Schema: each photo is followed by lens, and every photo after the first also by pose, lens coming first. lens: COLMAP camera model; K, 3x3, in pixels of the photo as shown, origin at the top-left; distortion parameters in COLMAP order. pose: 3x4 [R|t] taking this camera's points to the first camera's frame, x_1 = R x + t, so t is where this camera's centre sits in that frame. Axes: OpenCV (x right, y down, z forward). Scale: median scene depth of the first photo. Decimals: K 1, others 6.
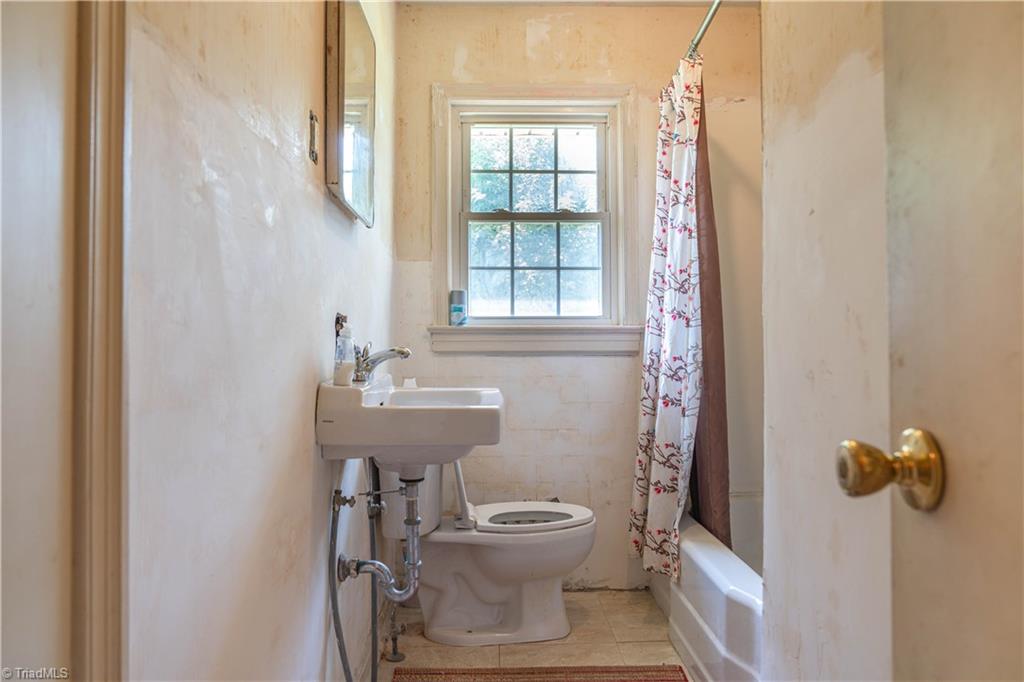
lens RADIAL K [[727.8, 0, 523.8], [0, 727.8, 340.1], [0, 0, 1]] dist [-0.036352, 0.025932]
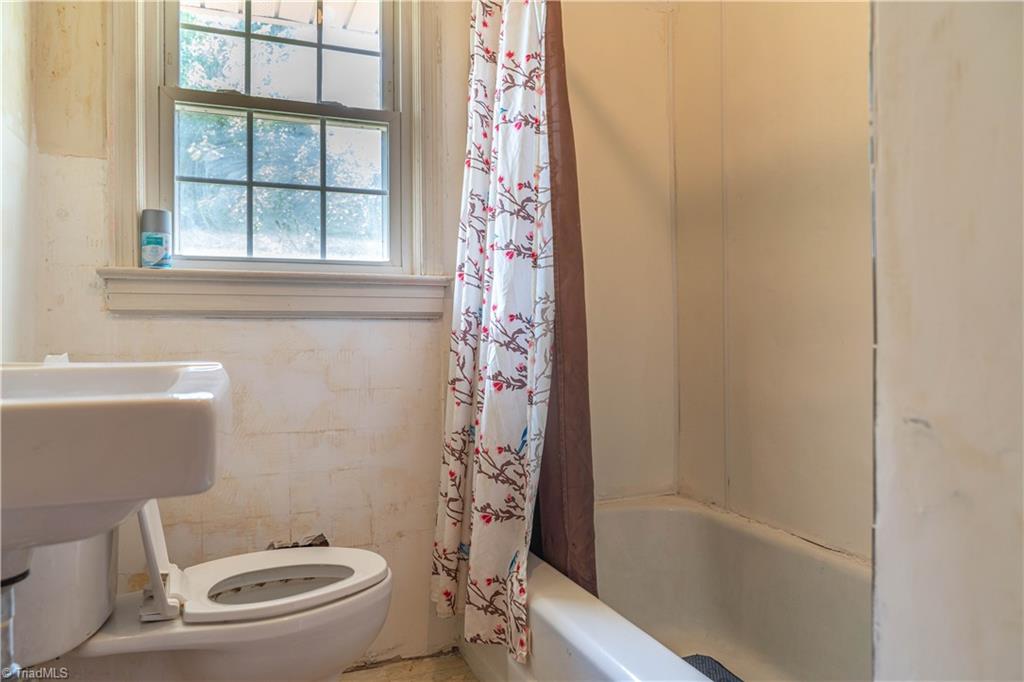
lens RADIAL K [[727.8, 0, 523.8], [0, 727.8, 340.1], [0, 0, 1]] dist [-0.036352, 0.025932]
pose [[0.941142, -0.003344, 0.337994, -0.004955], [-0.000650, 0.999931, 0.011704, 0.037214], [-0.338010, -0.011235, 0.941076, 0.364460]]
